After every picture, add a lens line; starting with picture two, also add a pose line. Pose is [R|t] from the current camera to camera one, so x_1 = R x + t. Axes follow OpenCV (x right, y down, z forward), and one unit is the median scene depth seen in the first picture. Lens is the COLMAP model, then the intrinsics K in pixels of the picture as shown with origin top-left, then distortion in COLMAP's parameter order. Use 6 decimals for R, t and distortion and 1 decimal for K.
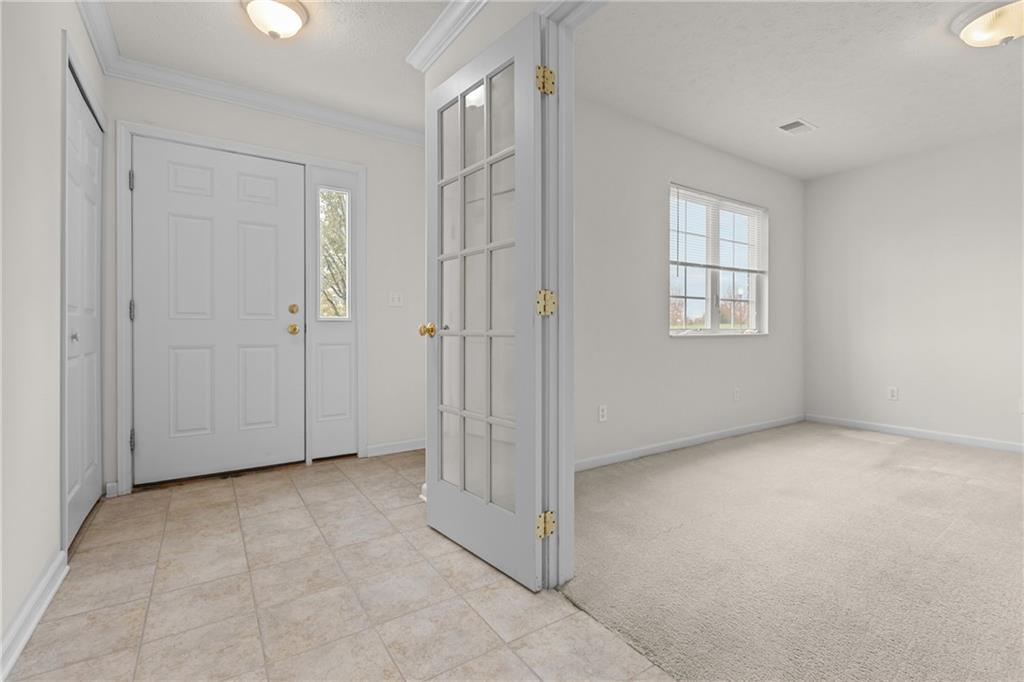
lens RADIAL K [[467.9, 0, 511.5], [0, 467.9, 330.7], [0, 0, 1]] dist [-0.005985, -0.000476]
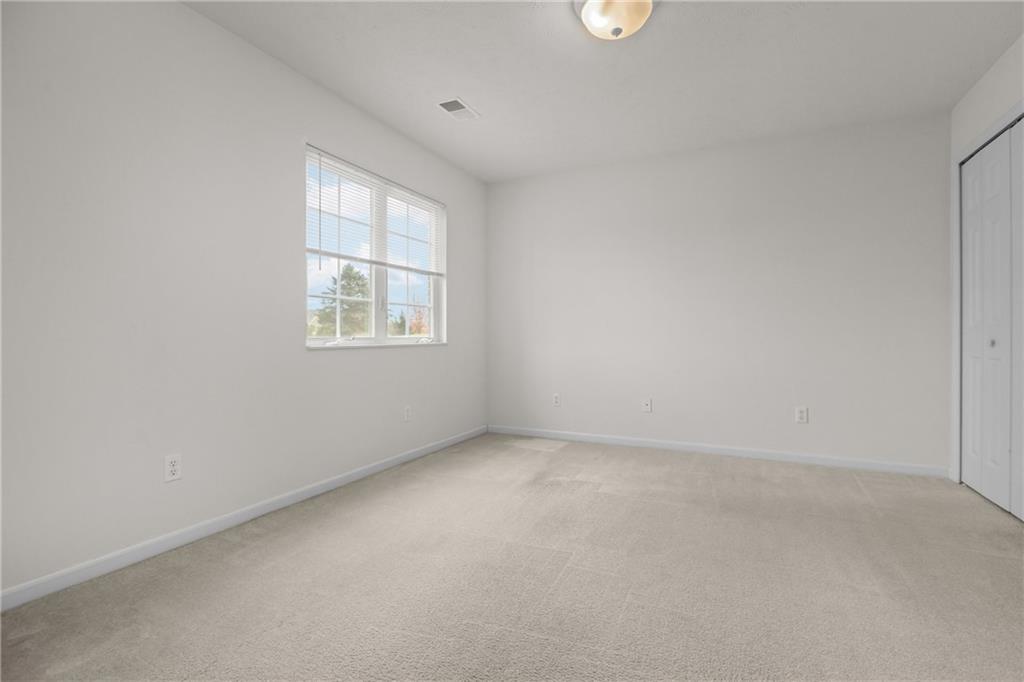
lens RADIAL K [[500.7, 0, 512.2], [0, 500.7, 340.3], [0, 0, 1]] dist [-0.002011, -0.000541]
pose [[0.852451, -0.005573, 0.522777, 0.166864], [0.004493, 0.999984, 0.003334, -0.001038], [-0.522787, -0.000493, 0.852463, 0.114546]]
